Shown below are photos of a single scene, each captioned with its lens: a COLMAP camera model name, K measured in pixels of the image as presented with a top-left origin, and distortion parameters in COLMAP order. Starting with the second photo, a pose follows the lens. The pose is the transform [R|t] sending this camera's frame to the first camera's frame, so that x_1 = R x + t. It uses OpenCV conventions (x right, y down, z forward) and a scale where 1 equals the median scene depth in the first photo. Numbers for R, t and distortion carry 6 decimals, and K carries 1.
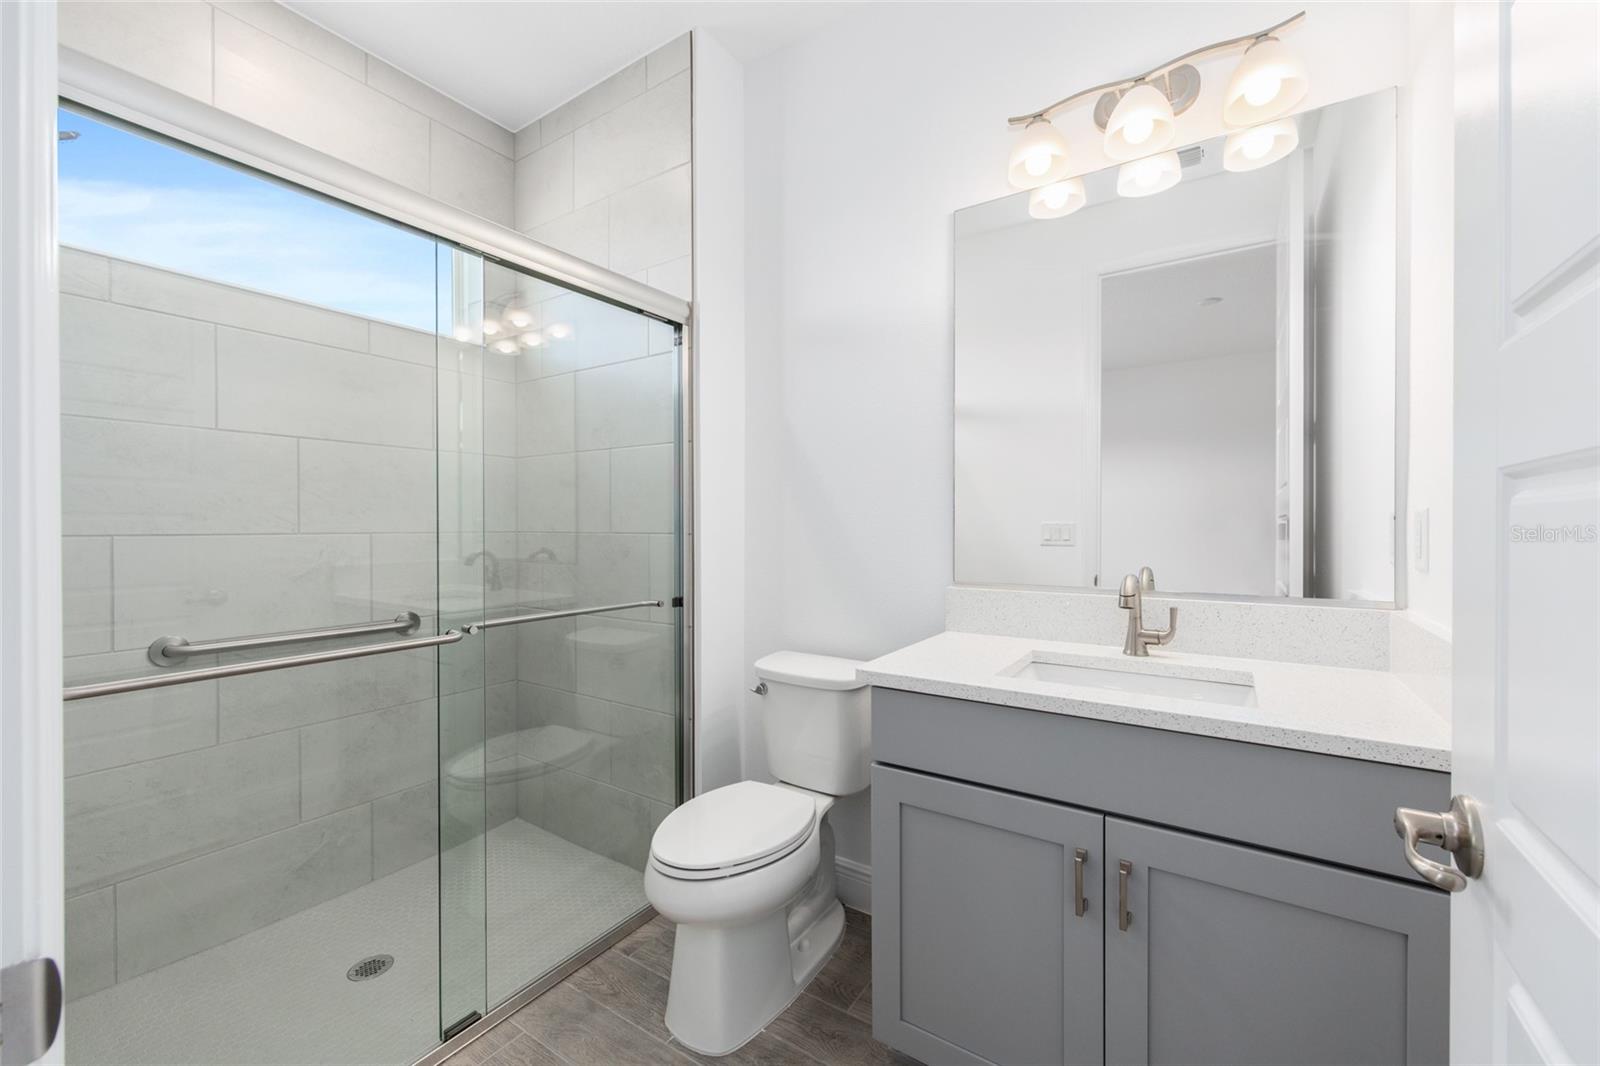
lens RADIAL K [[608.8, 0, 805.5], [0, 608.8, 529.1], [0, 0, 1]] dist [-0.003722, 0.000108]
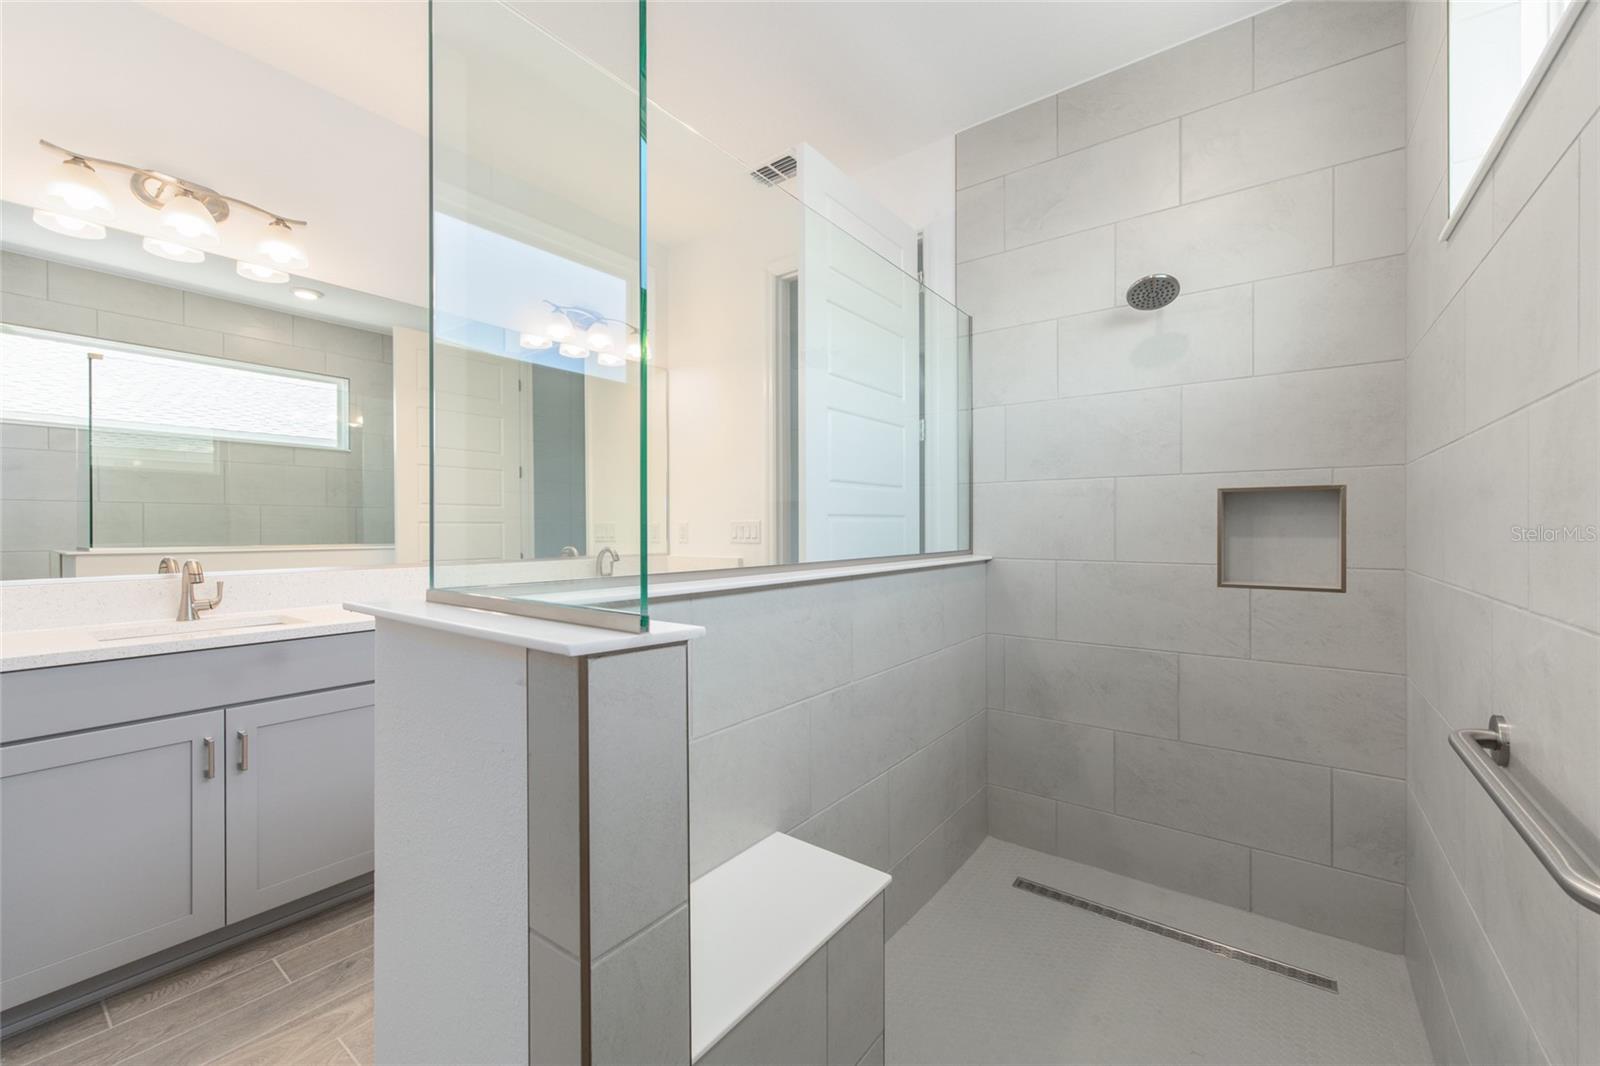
lens RADIAL K [[612.9, 0, 802.9], [0, 612.9, 526.2], [0, 0, 1]] dist [0.001230, 0.000354]
pose [[0.017644, 0.004986, 0.999832, -0.783764], [0.004384, 0.999978, -0.005064, 0.011589], [-0.999835, 0.004473, 0.017622, -0.381162]]
